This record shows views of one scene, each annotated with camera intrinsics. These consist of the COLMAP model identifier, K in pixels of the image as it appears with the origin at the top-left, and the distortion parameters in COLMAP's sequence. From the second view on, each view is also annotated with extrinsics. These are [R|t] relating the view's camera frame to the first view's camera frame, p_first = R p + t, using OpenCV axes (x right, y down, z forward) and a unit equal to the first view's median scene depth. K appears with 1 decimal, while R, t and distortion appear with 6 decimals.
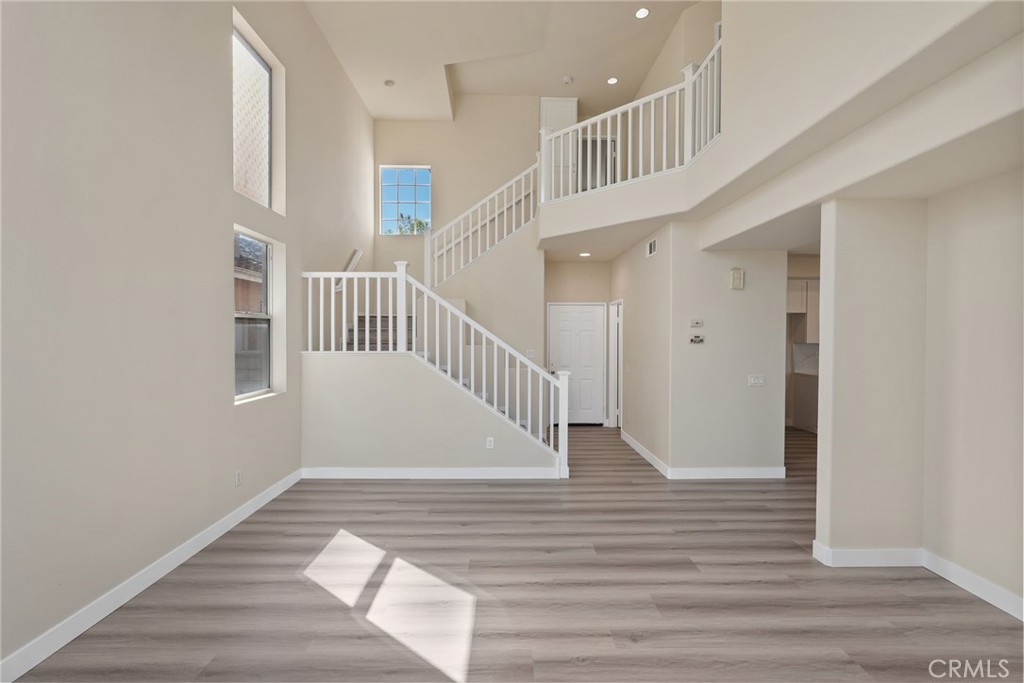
lens RADIAL K [[455.3, 0, 509.0], [0, 455.3, 340.6], [0, 0, 1]] dist [-0.017101, 0.009225]
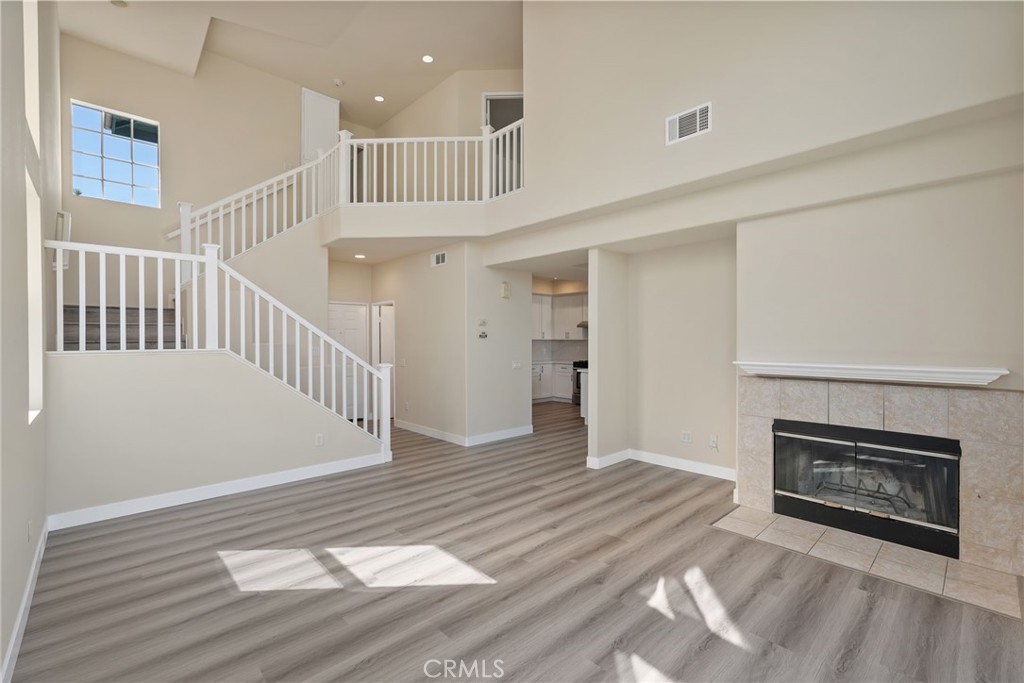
lens RADIAL K [[455.3, 0, 516.3], [0, 455.3, 340.2], [0, 0, 1]] dist [-0.017101, 0.009225]
pose [[0.734150, -0.007063, 0.678951, -0.455488], [0.011793, 0.999928, -0.002350, 0.018423], [-0.678885, 0.009732, 0.734180, -0.020588]]
